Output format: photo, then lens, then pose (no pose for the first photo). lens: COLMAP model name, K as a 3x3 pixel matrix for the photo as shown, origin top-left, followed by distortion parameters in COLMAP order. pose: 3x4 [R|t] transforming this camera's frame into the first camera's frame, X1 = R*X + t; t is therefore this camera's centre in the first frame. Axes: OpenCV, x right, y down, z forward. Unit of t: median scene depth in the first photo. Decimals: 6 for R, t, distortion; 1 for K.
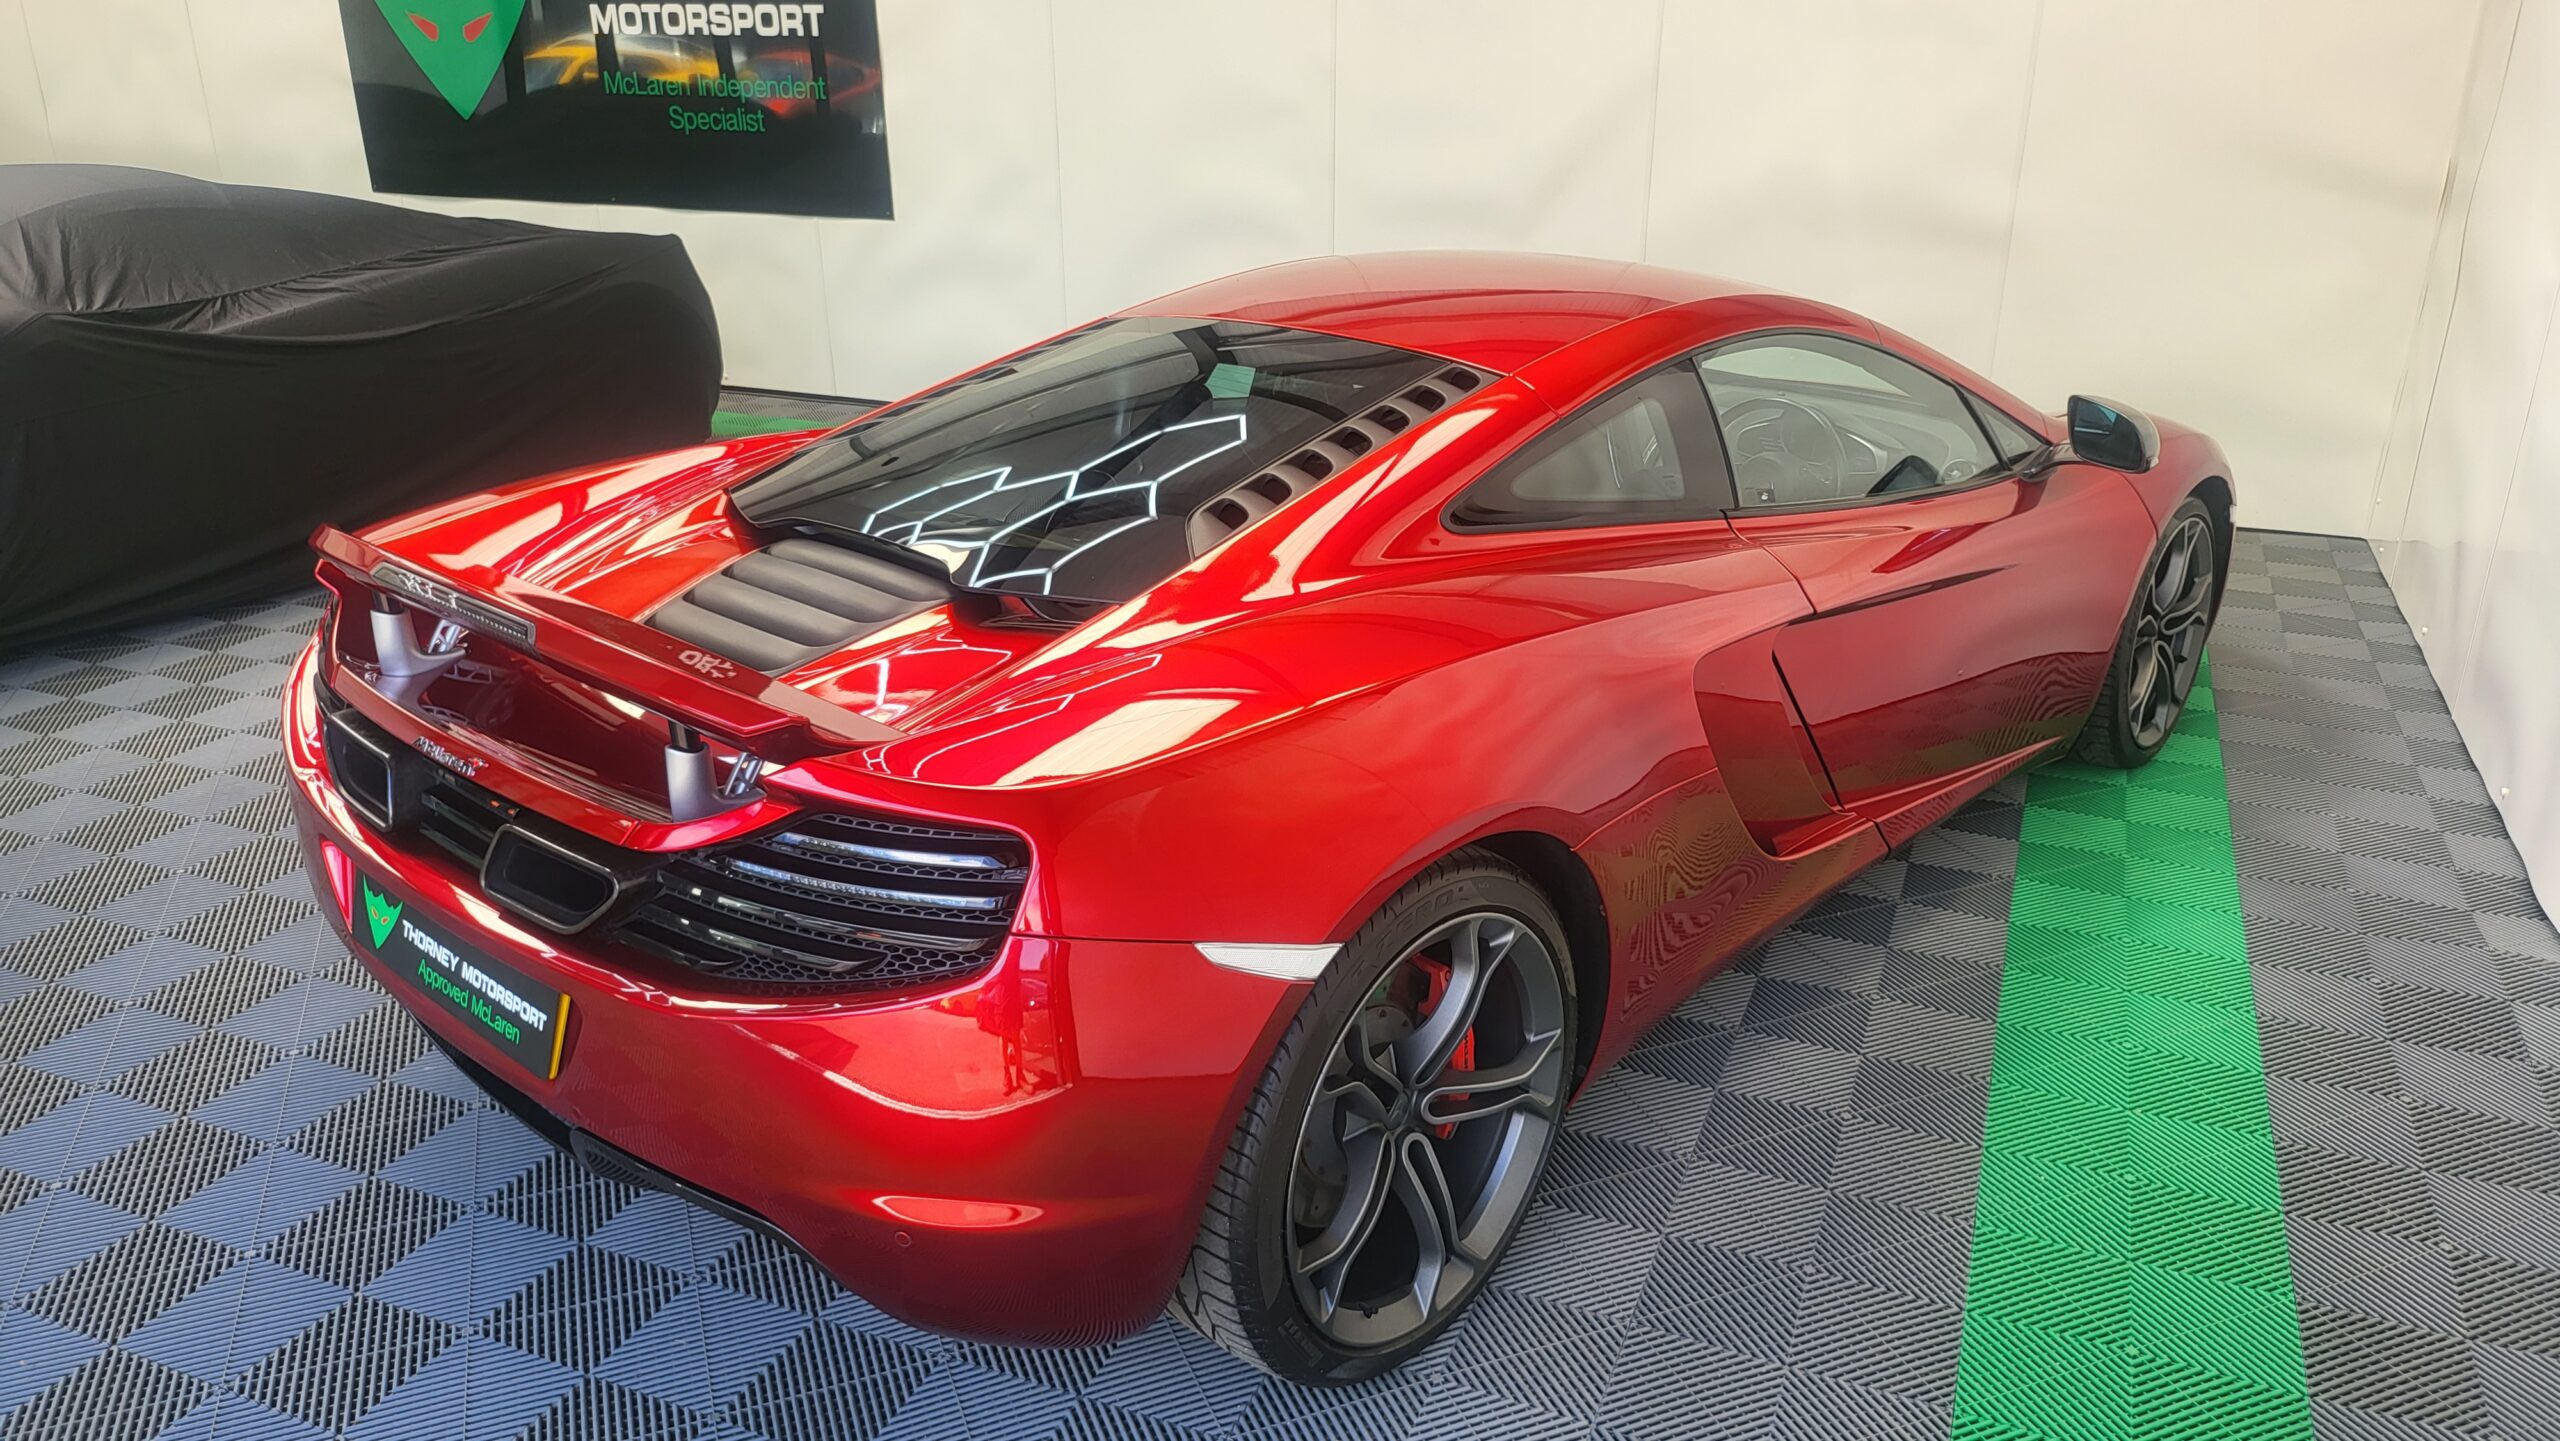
lens RADIAL K [[1789.7, 0, 1277.2], [0, 1789.7, 703.2], [0, 0, 1]] dist [0.041028, -0.039872]
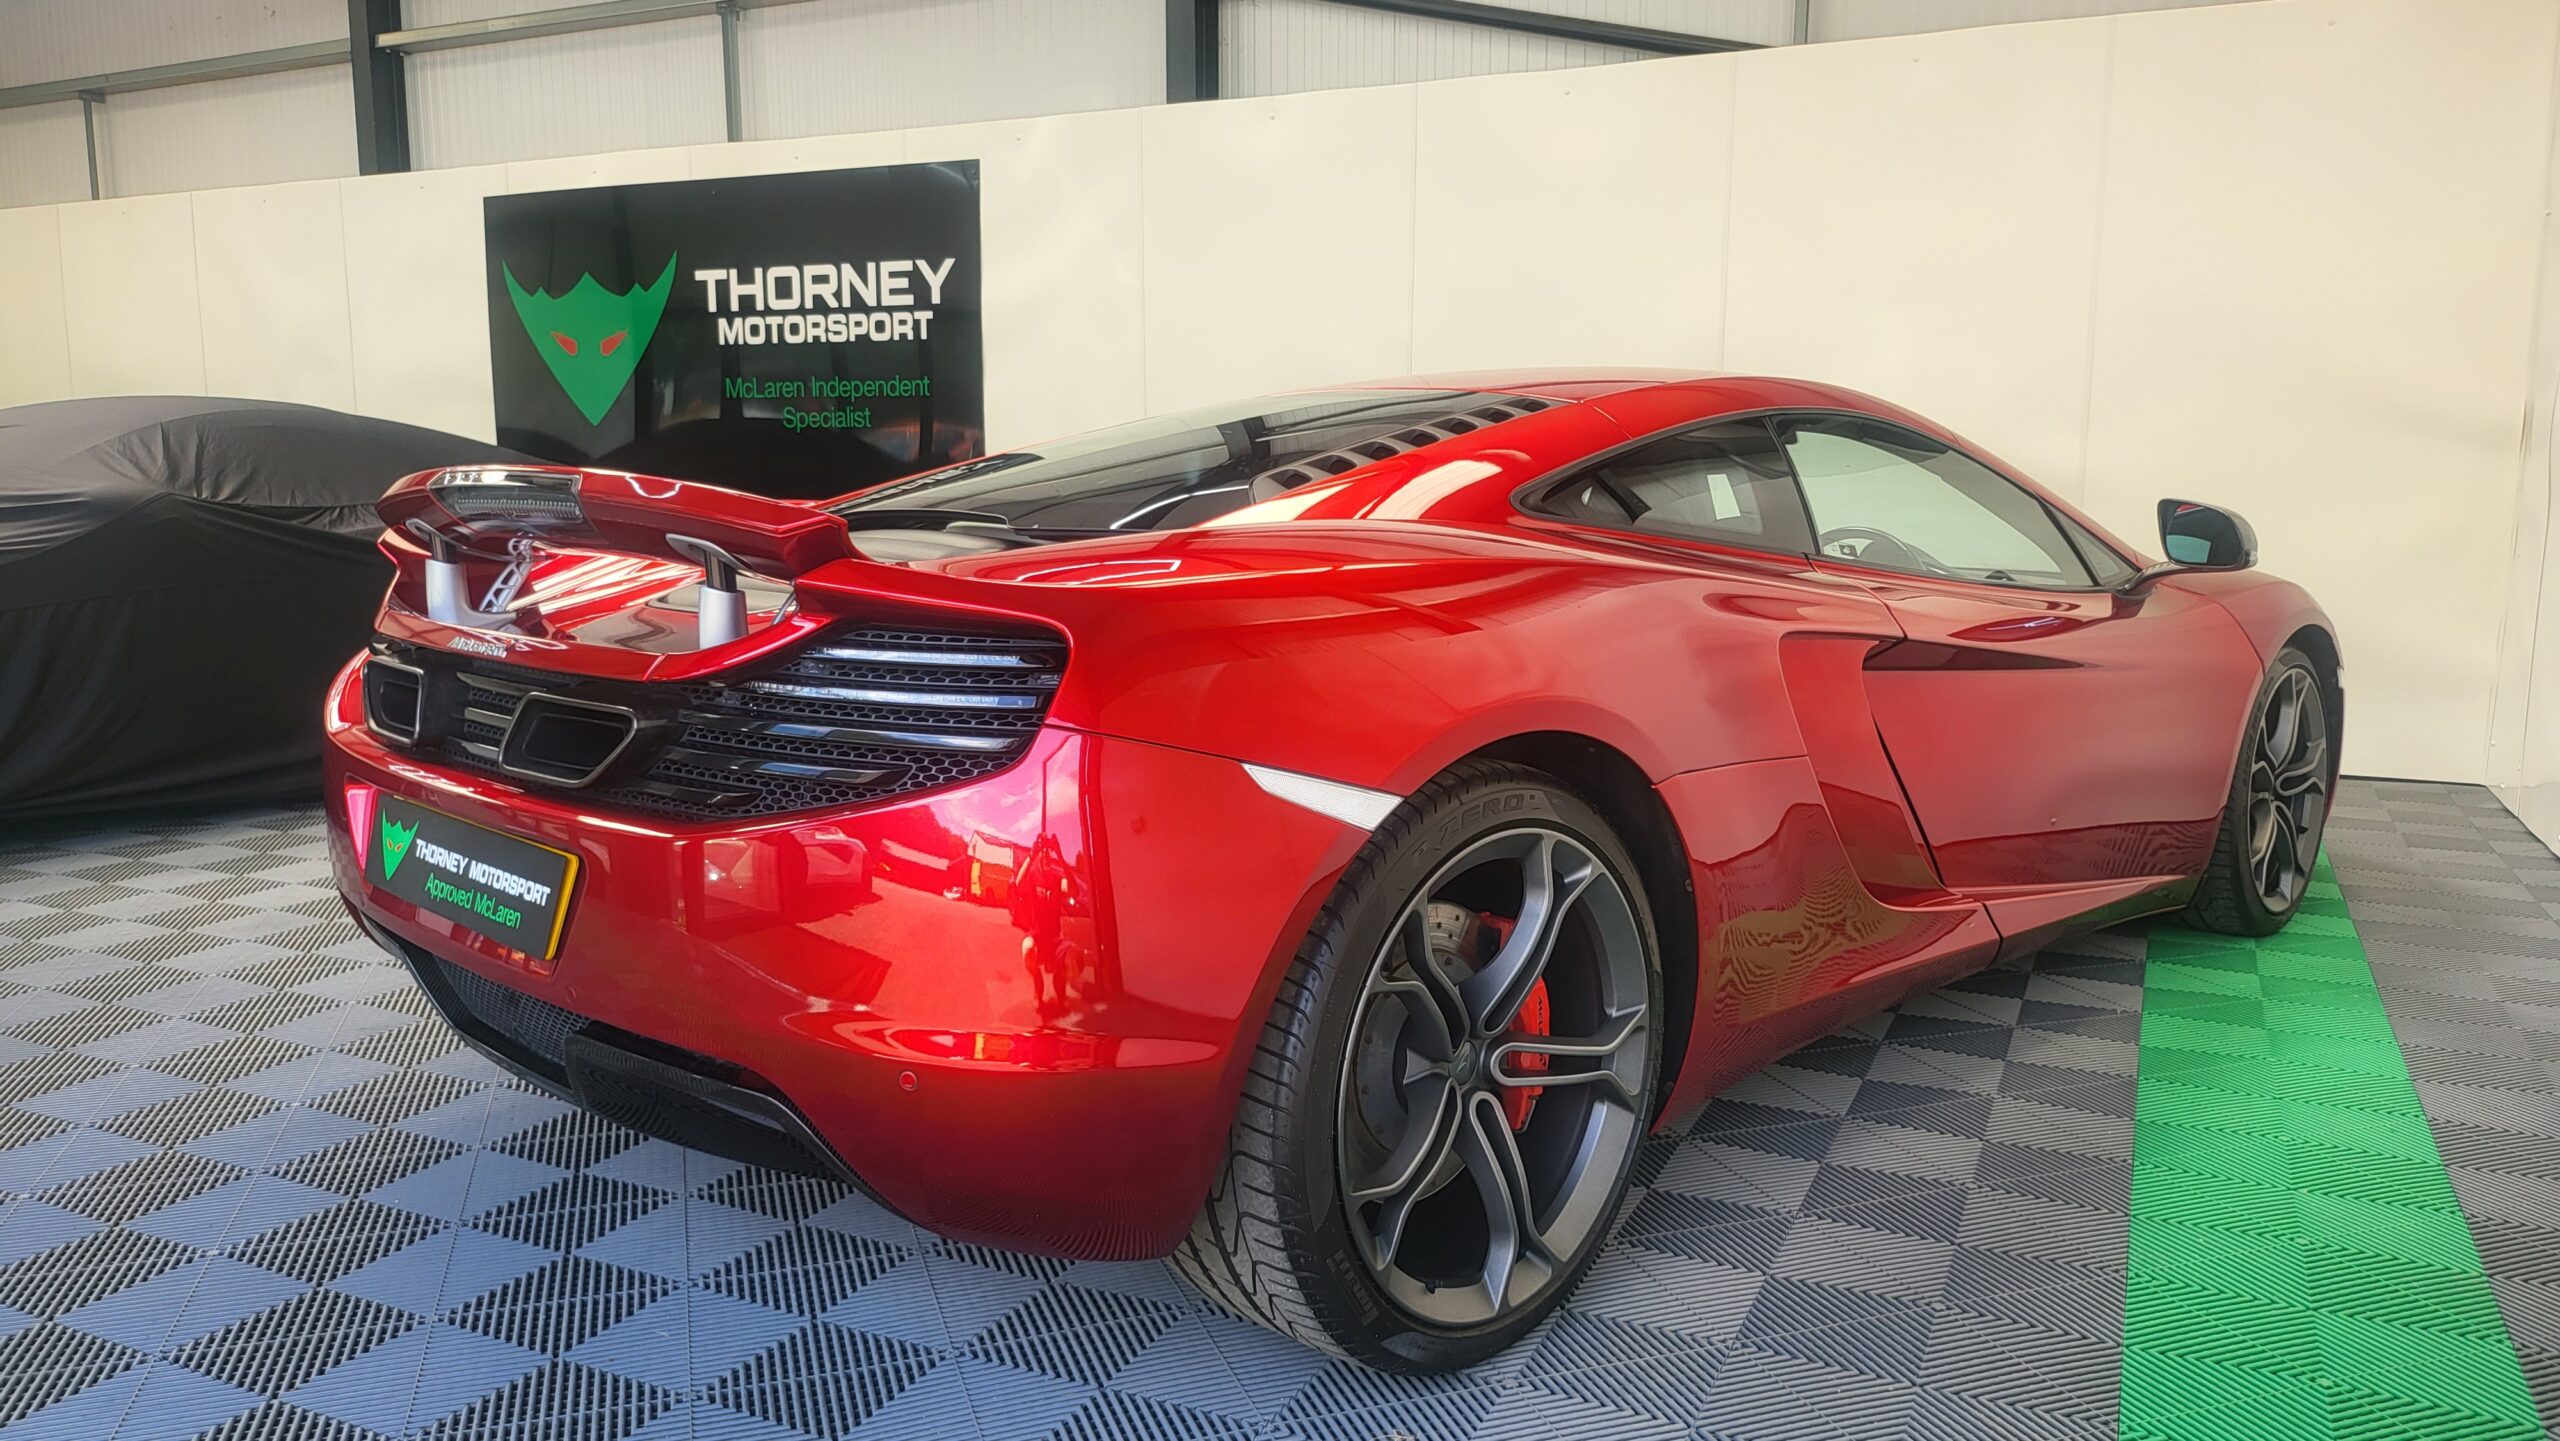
lens RADIAL K [[1789.7, 0, 1277.2], [0, 1789.7, 703.2], [0, 0, 1]] dist [0.041028, -0.039872]
pose [[0.998904, 0.013306, -0.044869, 0.009038], [-0.022582, 0.976777, -0.213063, 0.203781], [0.040992, 0.213843, 0.976008, 0.062288]]
